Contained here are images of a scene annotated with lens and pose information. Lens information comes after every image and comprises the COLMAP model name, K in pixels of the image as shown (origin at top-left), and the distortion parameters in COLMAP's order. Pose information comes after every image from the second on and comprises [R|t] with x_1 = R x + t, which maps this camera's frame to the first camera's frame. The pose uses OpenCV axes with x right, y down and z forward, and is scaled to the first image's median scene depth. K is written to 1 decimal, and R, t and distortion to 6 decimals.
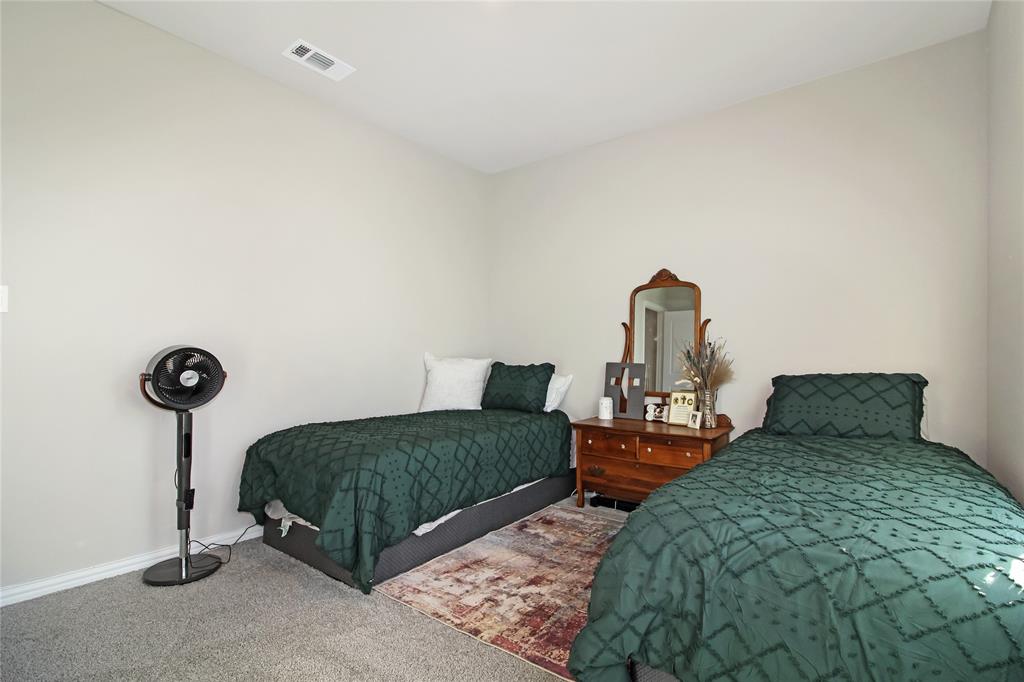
lens RADIAL K [[497.7, 0, 518.9], [0, 497.7, 335.8], [0, 0, 1]] dist [0.041833, -0.029246]
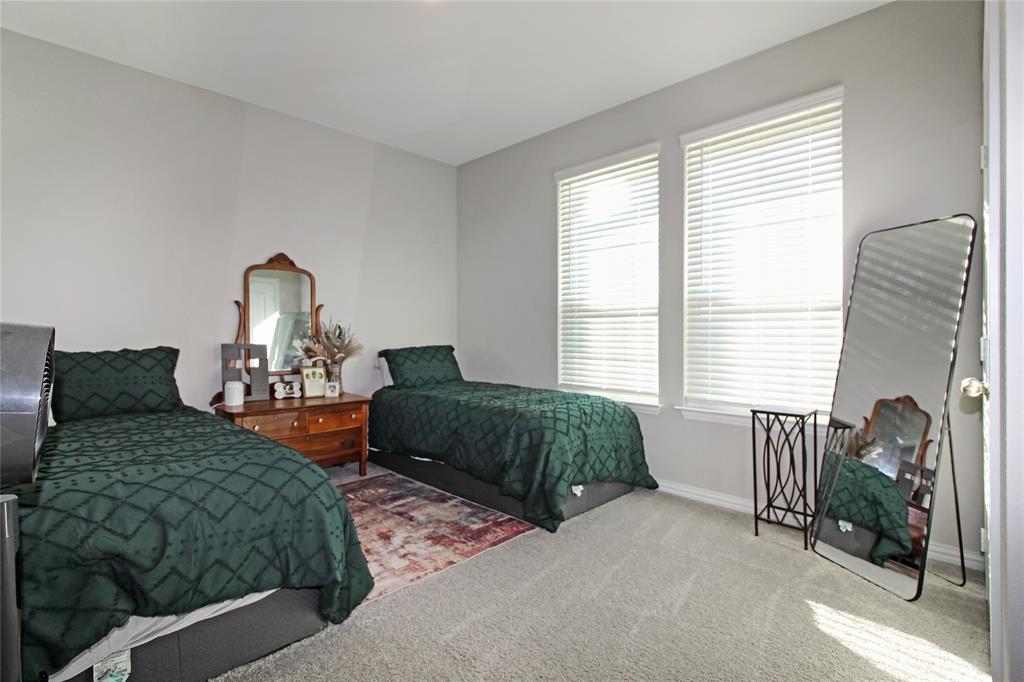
lens RADIAL K [[497.7, 0, 518.9], [0, 497.7, 335.8], [0, 0, 1]] dist [0.041833, -0.029246]
pose [[0.092977, -0.016866, 0.995525, -0.777864], [-0.052817, 0.998365, 0.021847, -0.010707], [-0.994266, -0.054612, 0.091934, 0.440198]]
